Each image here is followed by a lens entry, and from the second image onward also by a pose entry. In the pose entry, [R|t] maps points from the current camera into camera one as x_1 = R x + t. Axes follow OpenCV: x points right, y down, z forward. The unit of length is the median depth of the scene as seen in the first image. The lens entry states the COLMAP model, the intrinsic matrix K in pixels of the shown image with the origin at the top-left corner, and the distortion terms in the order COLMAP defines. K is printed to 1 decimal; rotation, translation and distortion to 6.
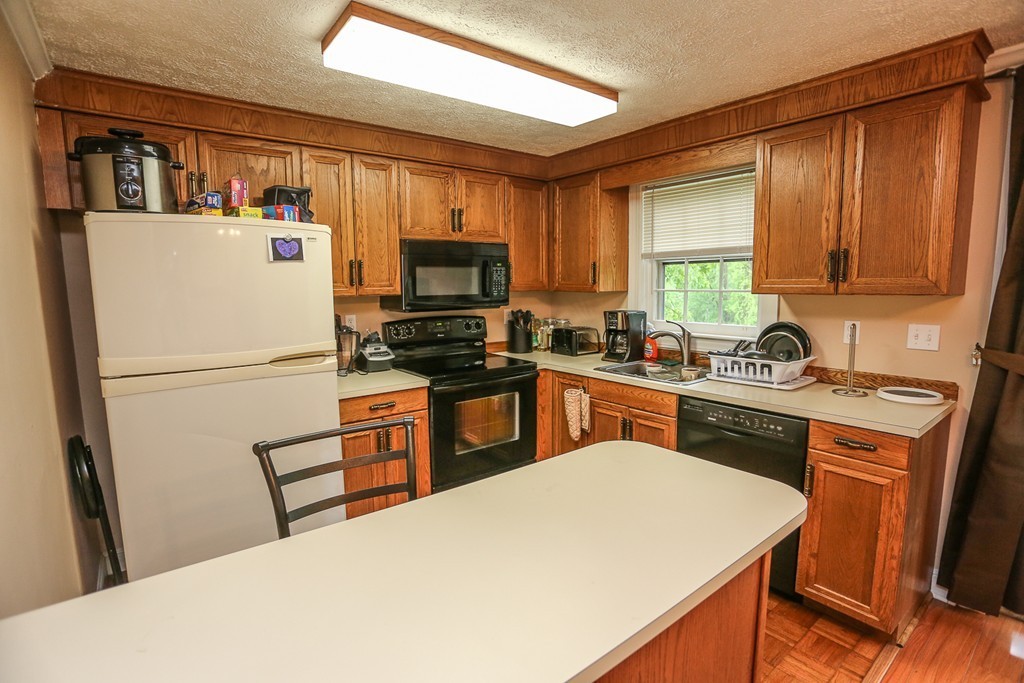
lens RADIAL K [[494.4, 0, 508.3], [0, 494.4, 341.4], [0, 0, 1]] dist [-0.056418, 0.021214]
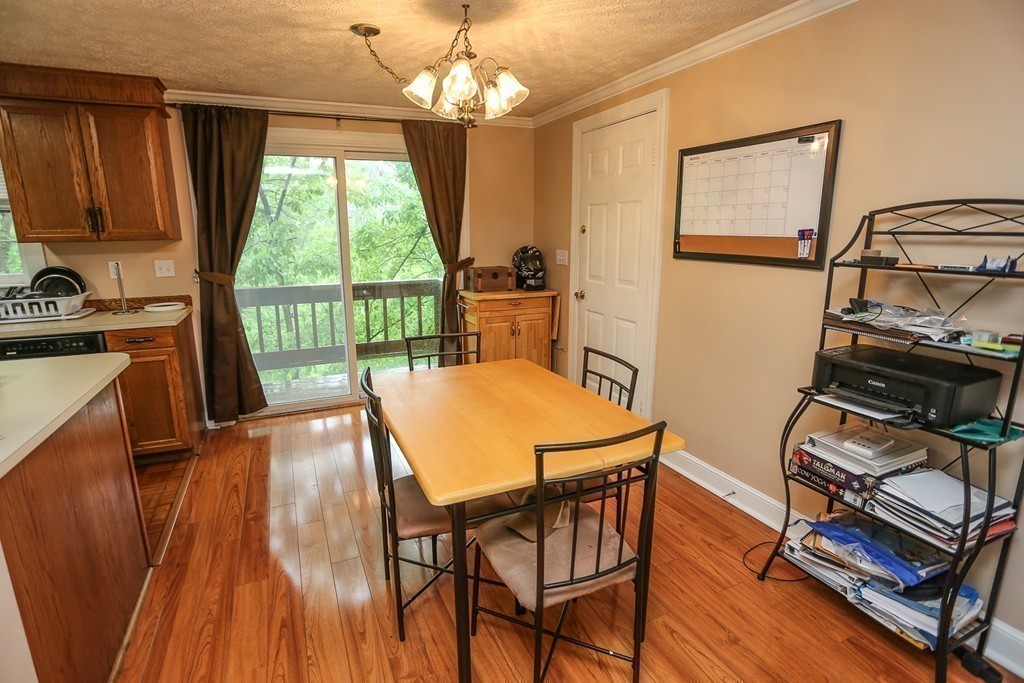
lens RADIAL K [[494.4, 0, 508.3], [0, 494.4, 341.4], [0, 0, 1]] dist [-0.056418, 0.021214]
pose [[0.229200, -0.200033, 0.952604, -0.369206], [0.113291, 0.977487, 0.178000, 0.063744], [-0.966764, 0.067124, 0.246703, -0.395307]]
